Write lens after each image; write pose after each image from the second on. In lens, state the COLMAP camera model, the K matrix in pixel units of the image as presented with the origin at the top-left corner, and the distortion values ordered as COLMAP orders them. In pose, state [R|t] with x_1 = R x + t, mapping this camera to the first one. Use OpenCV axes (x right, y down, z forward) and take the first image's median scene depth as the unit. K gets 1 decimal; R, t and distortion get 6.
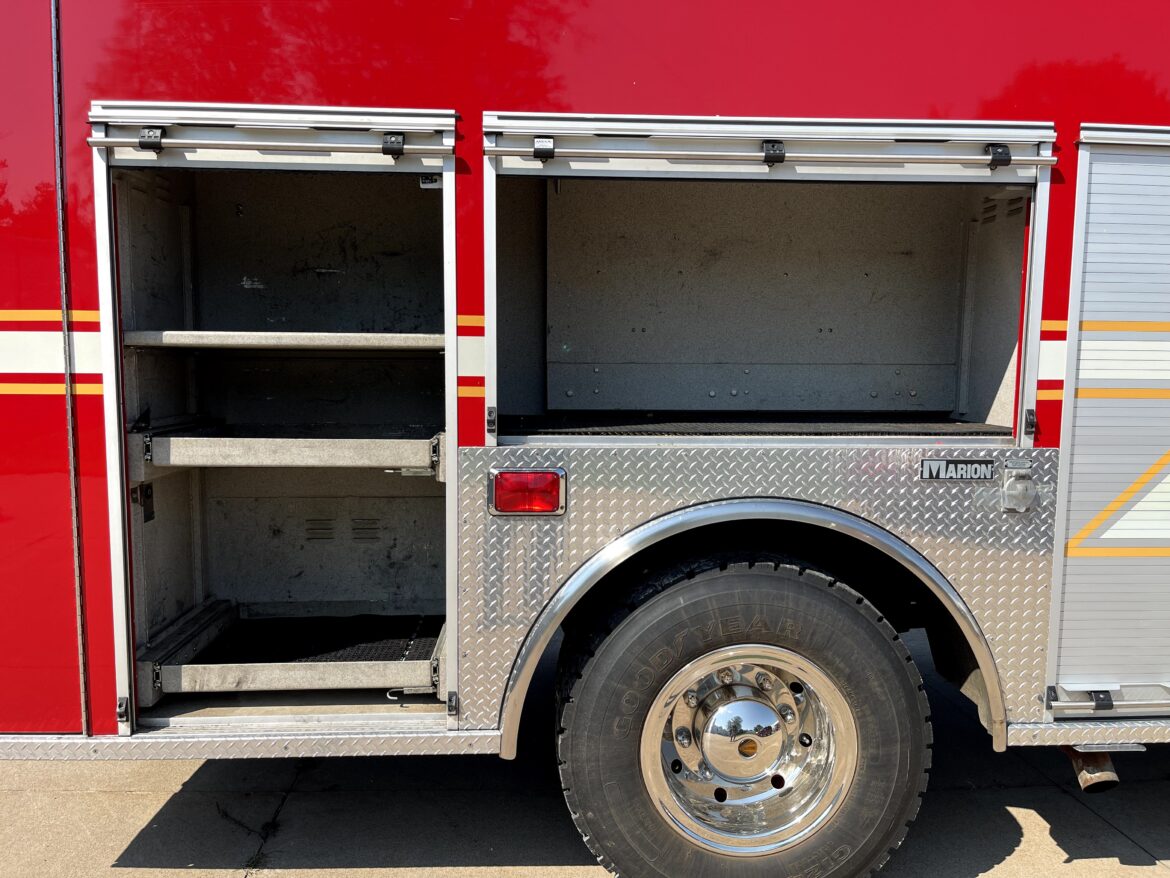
lens RADIAL K [[888.7, 0, 584.6], [0, 888.7, 454.7], [0, 0, 1]] dist [0.064201, -0.085511]
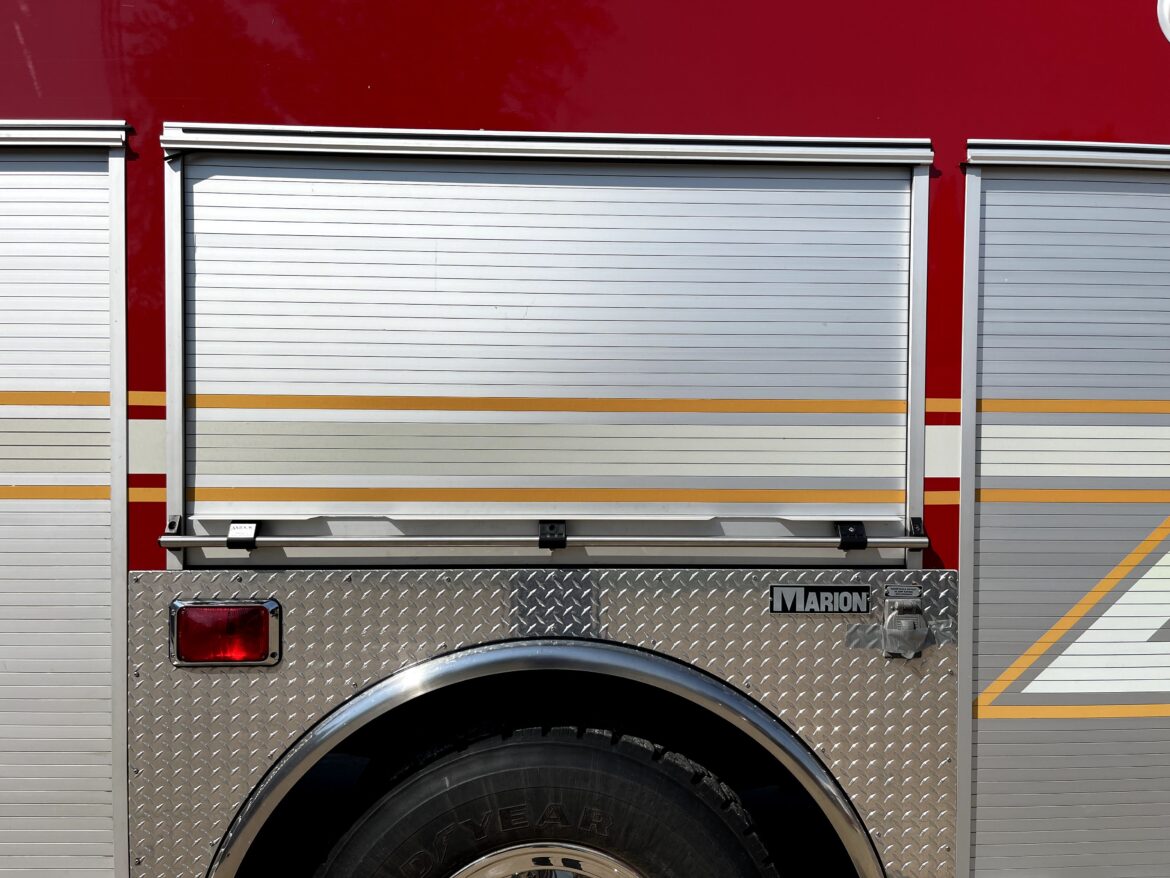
lens RADIAL K [[888.7, 0, 589.7], [0, 888.7, 446.0], [0, 0, 1]] dist [0.064201, -0.085511]
pose [[0.999978, -0.000606, -0.006593, 0.227842], [0.000080, 0.996830, -0.079563, -0.049511], [0.006620, 0.079561, 0.996808, 0.252916]]
